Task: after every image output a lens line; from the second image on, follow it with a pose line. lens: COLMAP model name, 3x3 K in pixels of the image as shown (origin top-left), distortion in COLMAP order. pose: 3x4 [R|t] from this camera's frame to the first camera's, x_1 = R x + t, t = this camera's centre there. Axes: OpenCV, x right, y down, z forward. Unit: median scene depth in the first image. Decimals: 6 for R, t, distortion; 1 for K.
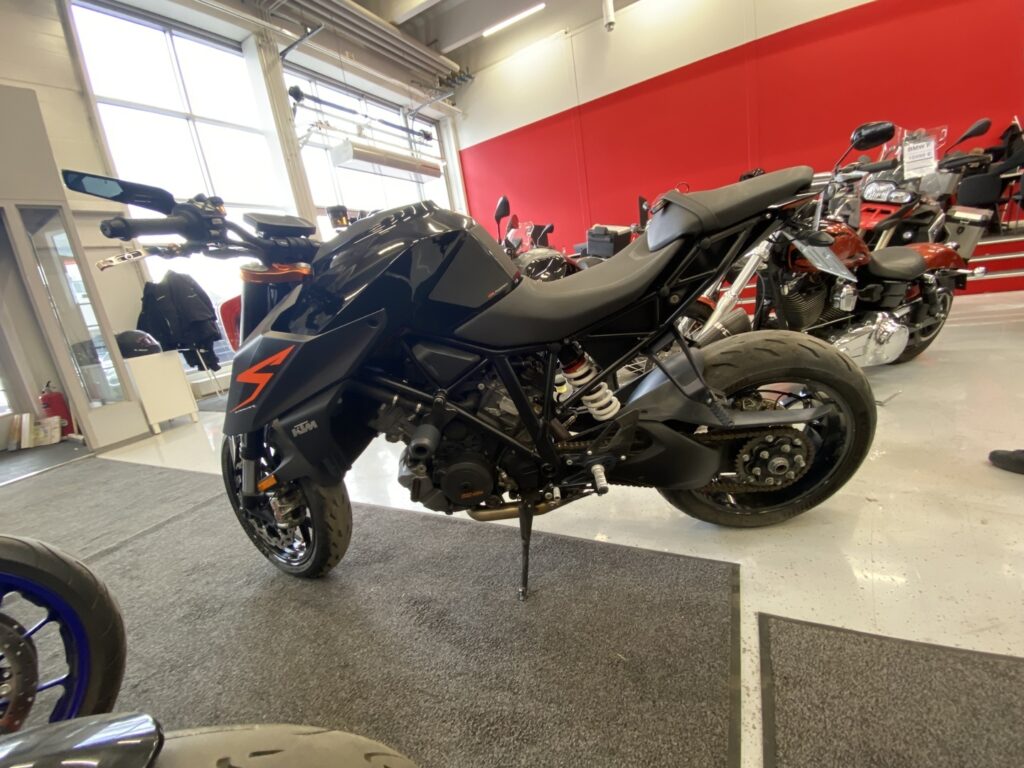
lens RADIAL K [[414.4, 0, 509.9], [0, 414.4, 385.8], [0, 0, 1]] dist [0.010505, -0.015699]
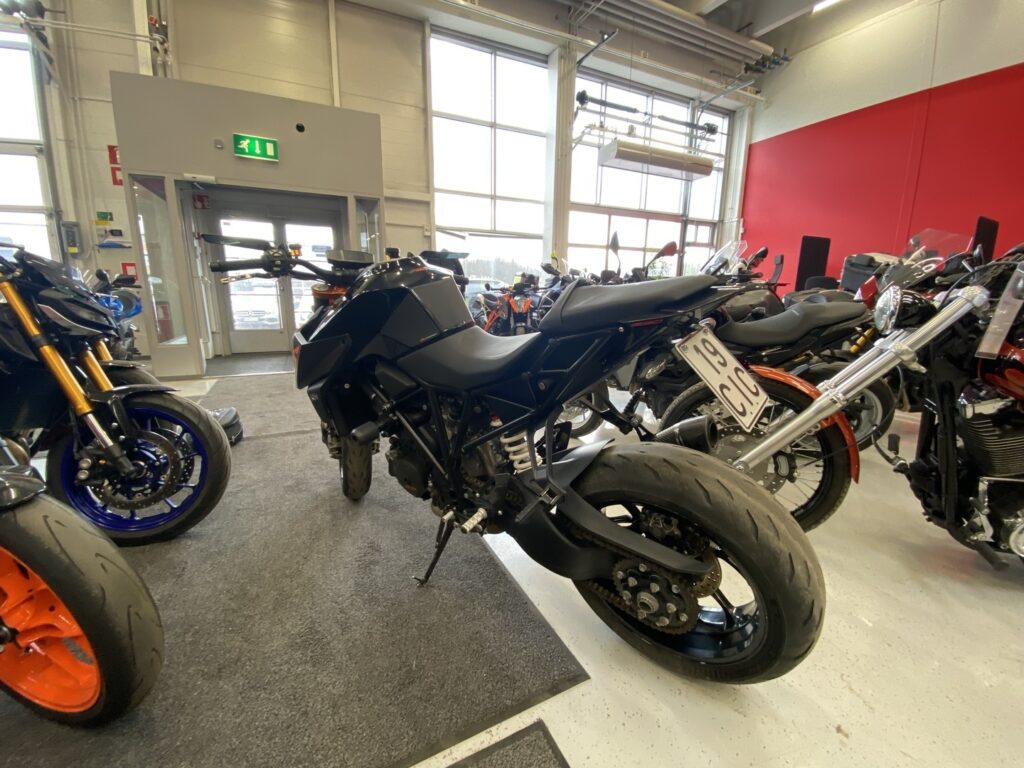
lens RADIAL K [[414.4, 0, 509.9], [0, 414.4, 385.8], [0, 0, 1]] dist [0.010505, -0.015699]
pose [[0.803163, 0.285801, -0.522731, 0.109972], [-0.272119, 0.956531, 0.104875, -0.037118], [0.529982, 0.058013, 0.846022, 0.013329]]
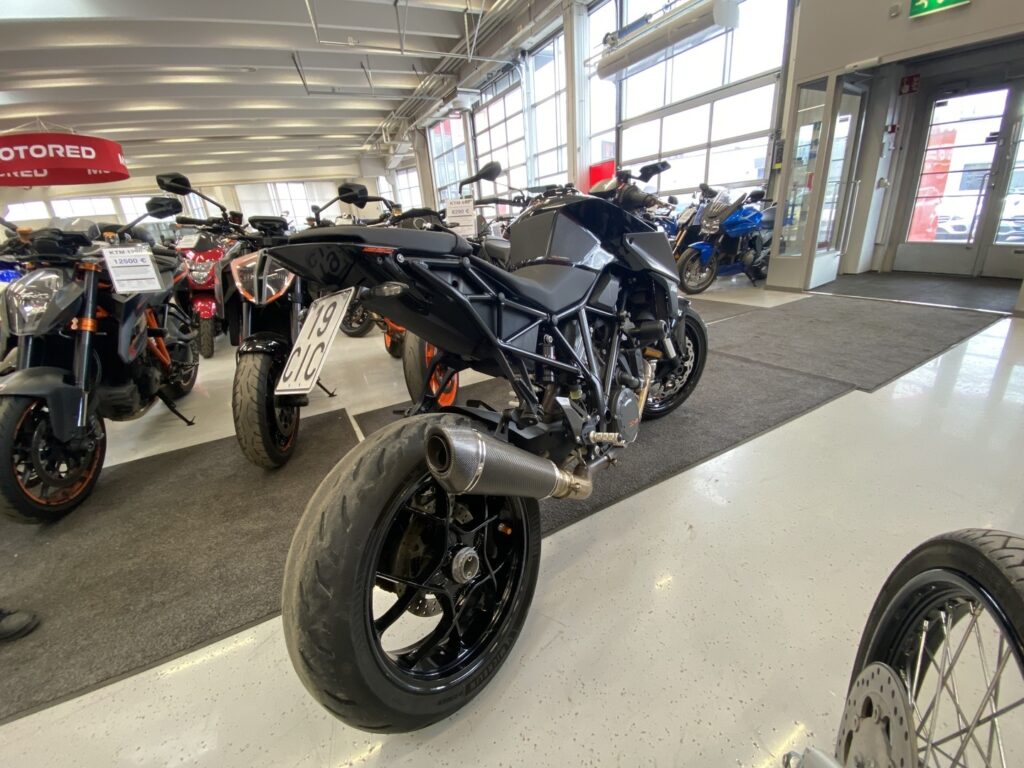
lens RADIAL K [[414.4, 0, 509.9], [0, 414.4, 385.8], [0, 0, 1]] dist [0.010505, -0.015699]
pose [[-0.515449, 0.489233, -0.703536, 0.148019], [-0.045392, 0.804265, 0.592535, -0.096219], [0.855717, 0.337356, -0.392350, 0.215567]]
